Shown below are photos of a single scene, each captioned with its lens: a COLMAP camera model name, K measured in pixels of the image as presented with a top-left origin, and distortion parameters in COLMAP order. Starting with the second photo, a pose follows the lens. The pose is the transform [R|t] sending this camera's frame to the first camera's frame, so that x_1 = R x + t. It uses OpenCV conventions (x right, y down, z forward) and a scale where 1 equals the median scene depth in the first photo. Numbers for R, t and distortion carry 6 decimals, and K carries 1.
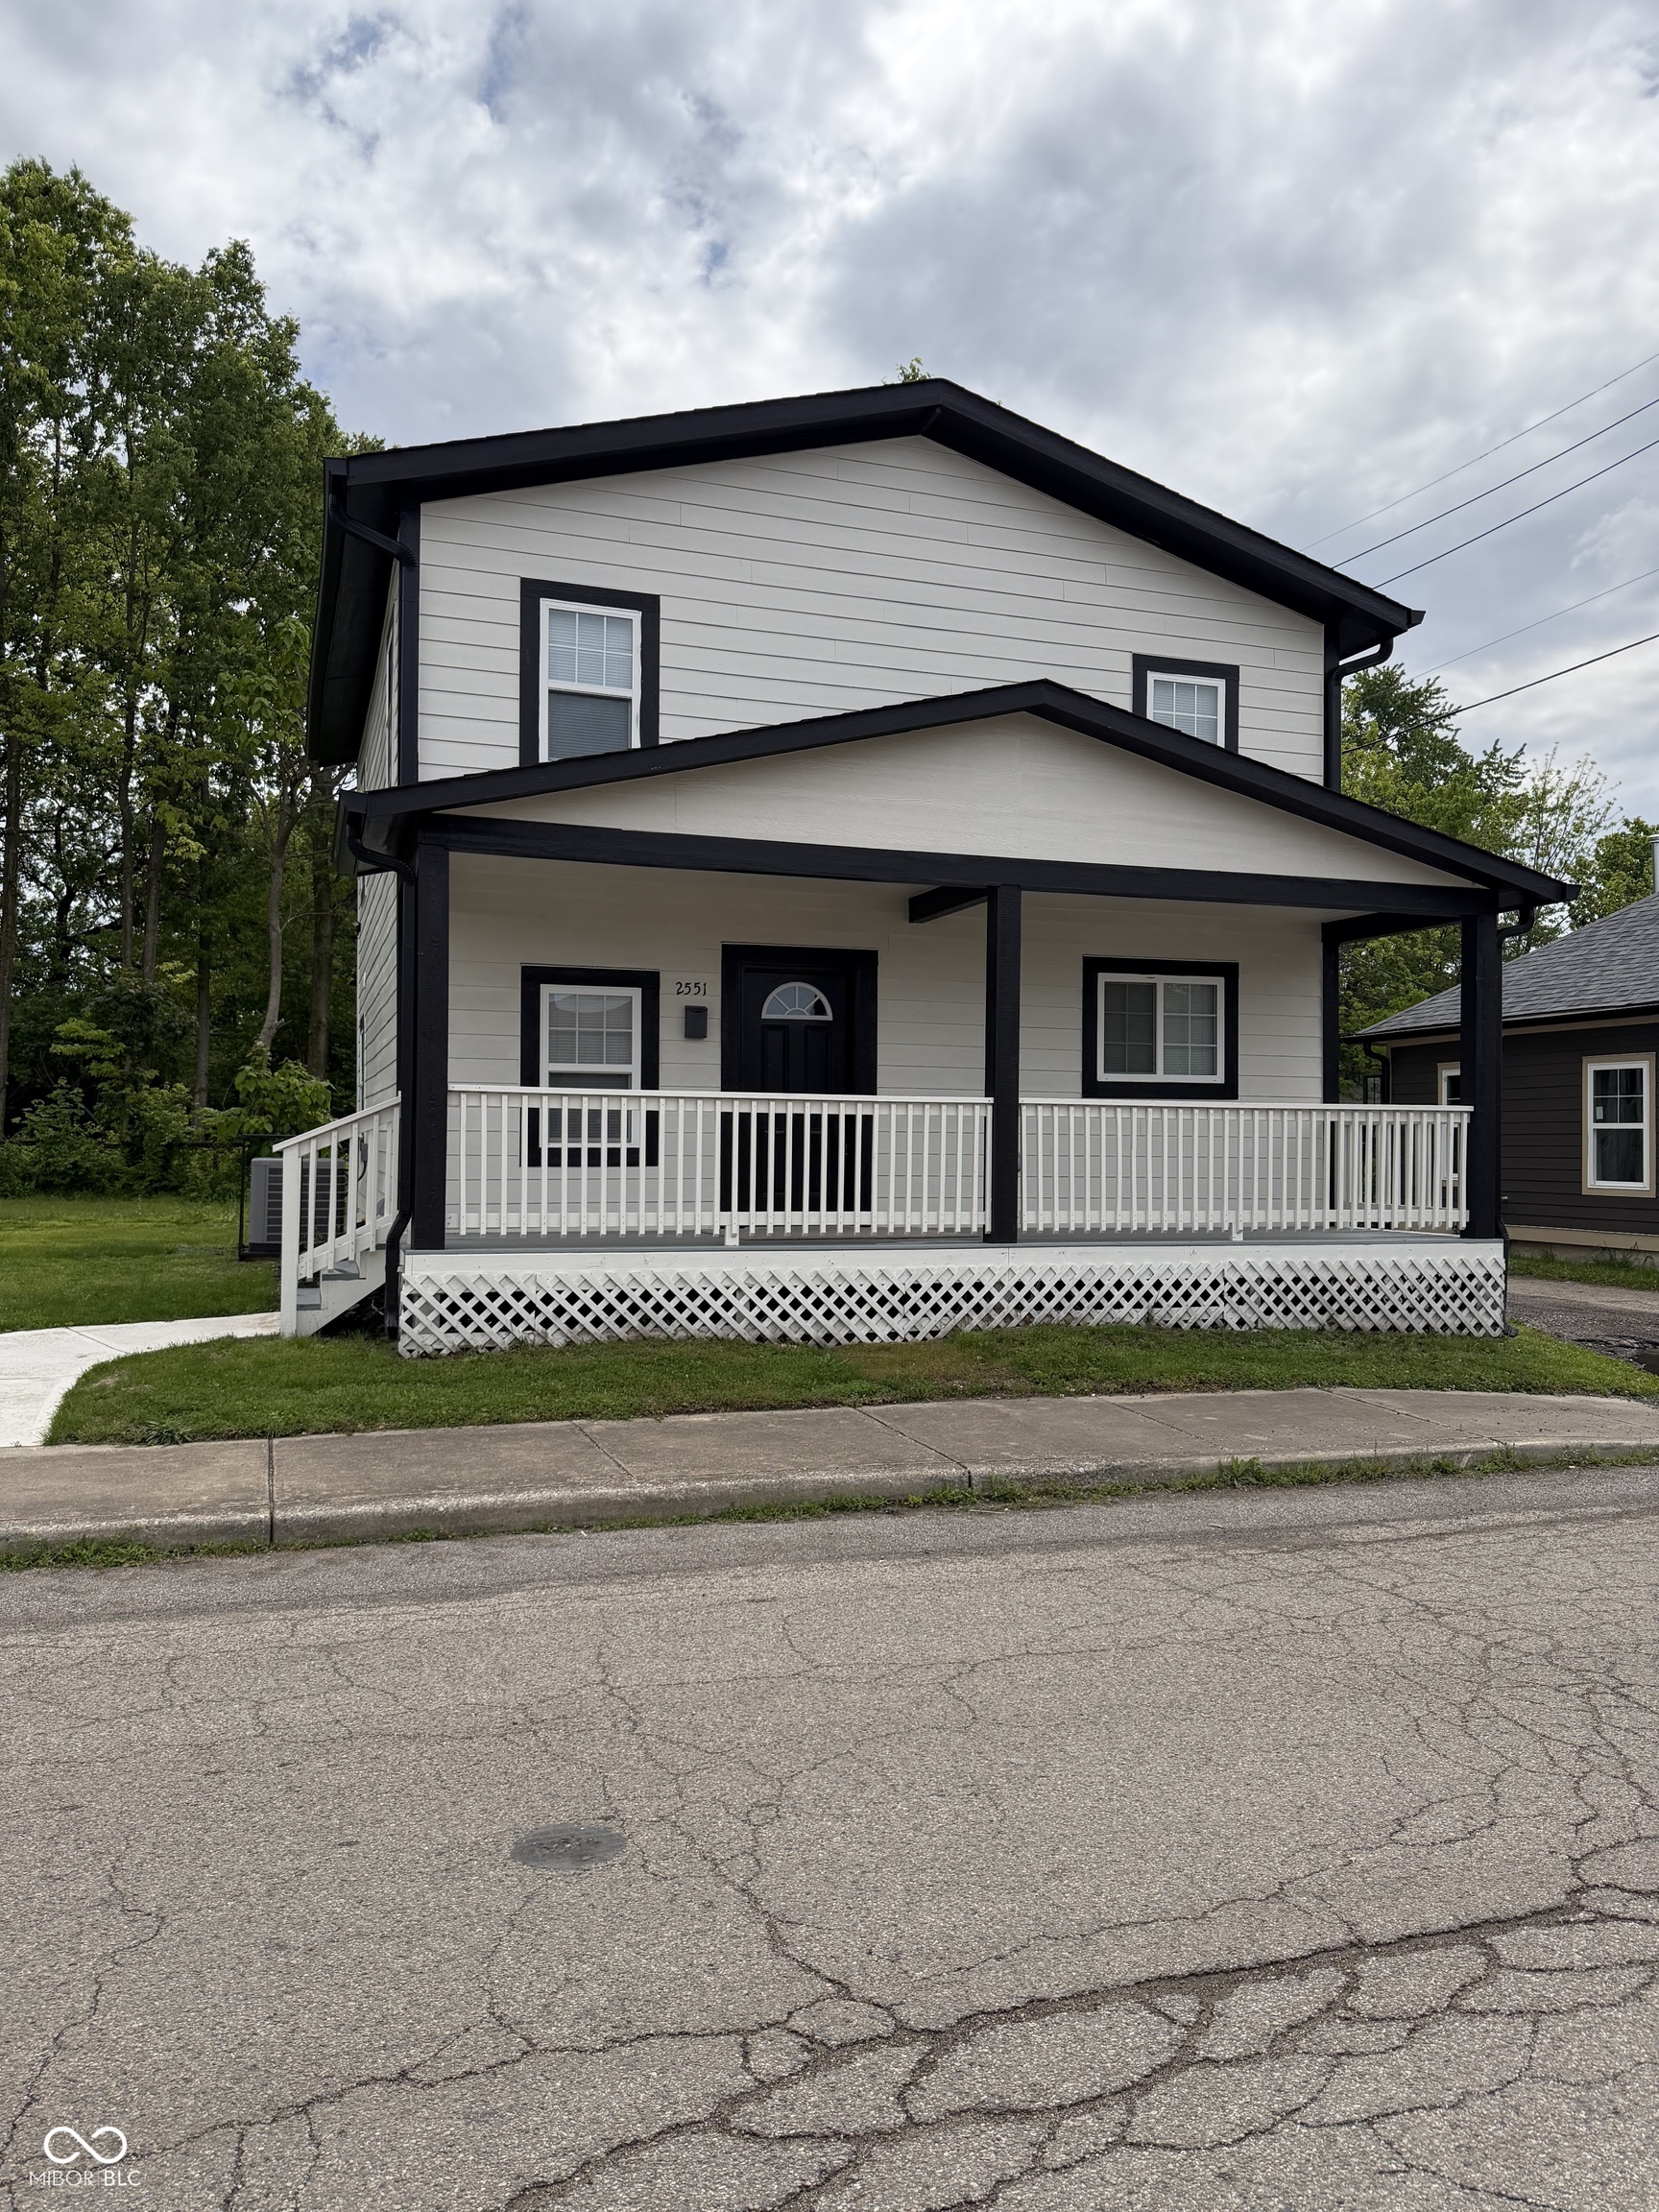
lens RADIAL K [[1555.0, 0, 845.6], [0, 1555.0, 1114.3], [0, 0, 1]] dist [0.035578, -0.041120]
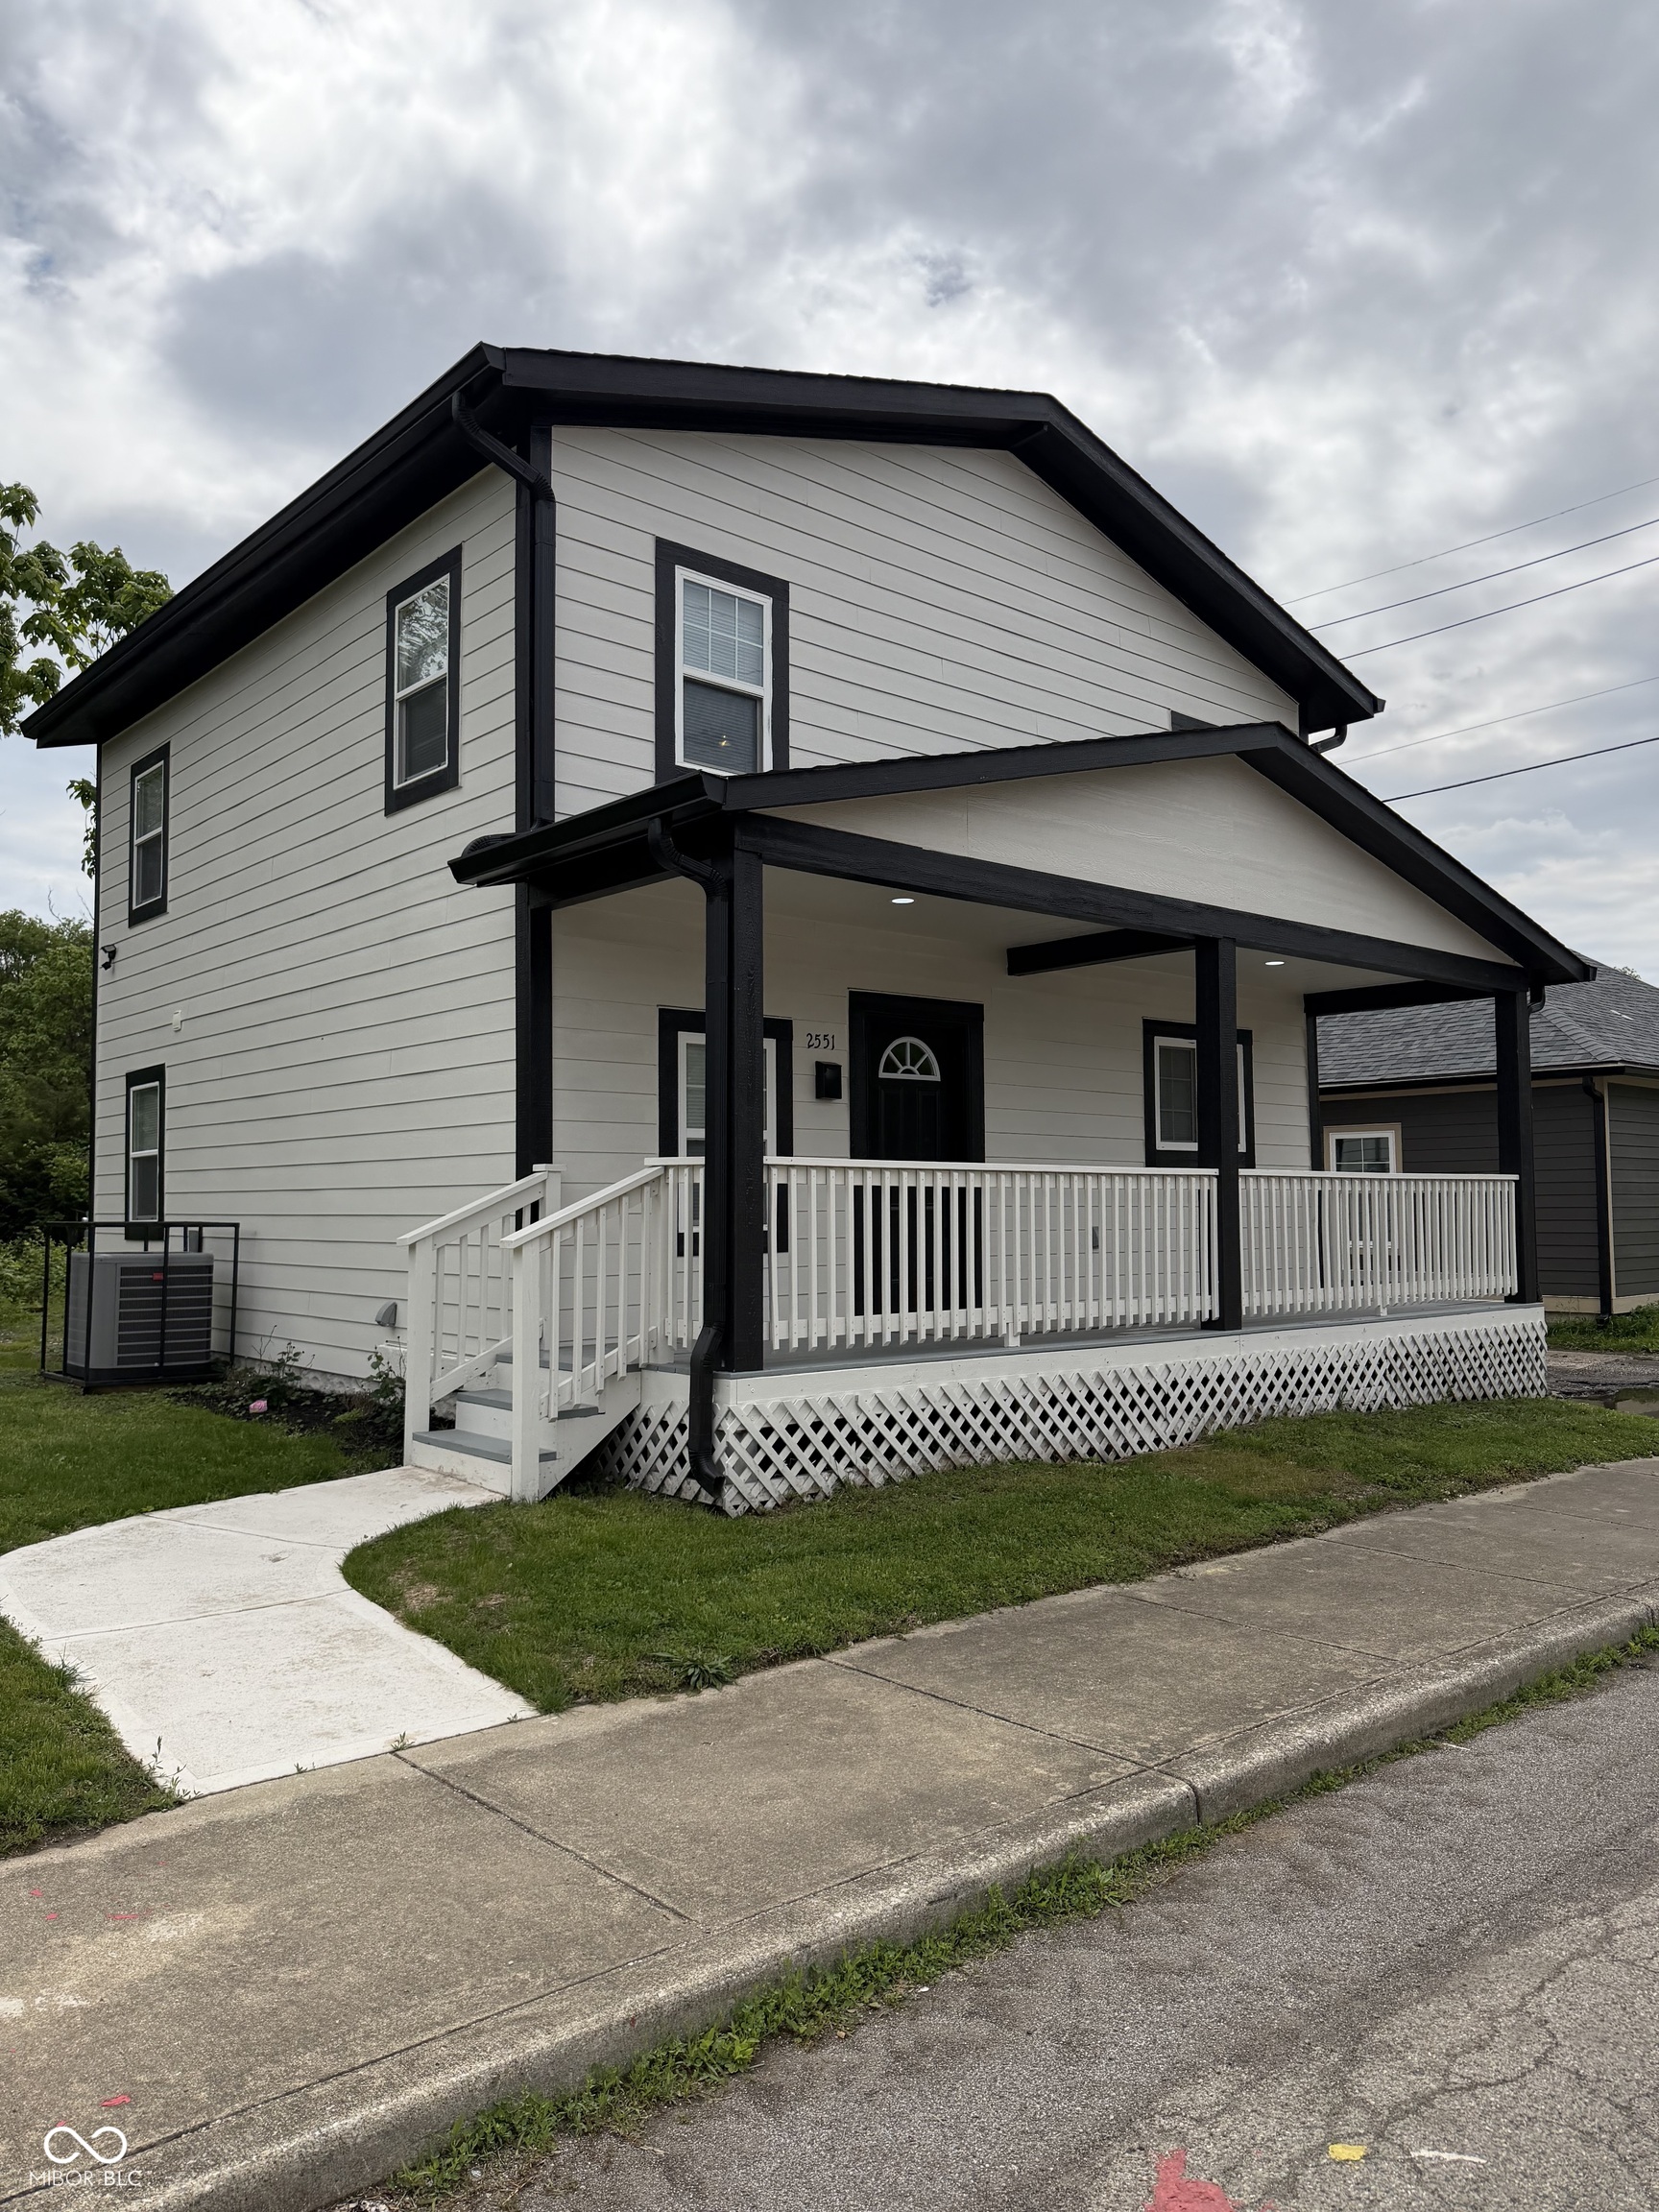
lens RADIAL K [[1555.0, 0, 817.2], [0, 1555.0, 1090.4], [0, 0, 1]] dist [0.035578, -0.041120]
pose [[0.928475, 0.016203, 0.371041, -0.455001], [0.004294, 0.998513, -0.054348, -0.008070], [-0.371370, 0.052053, 0.927025, 0.233722]]
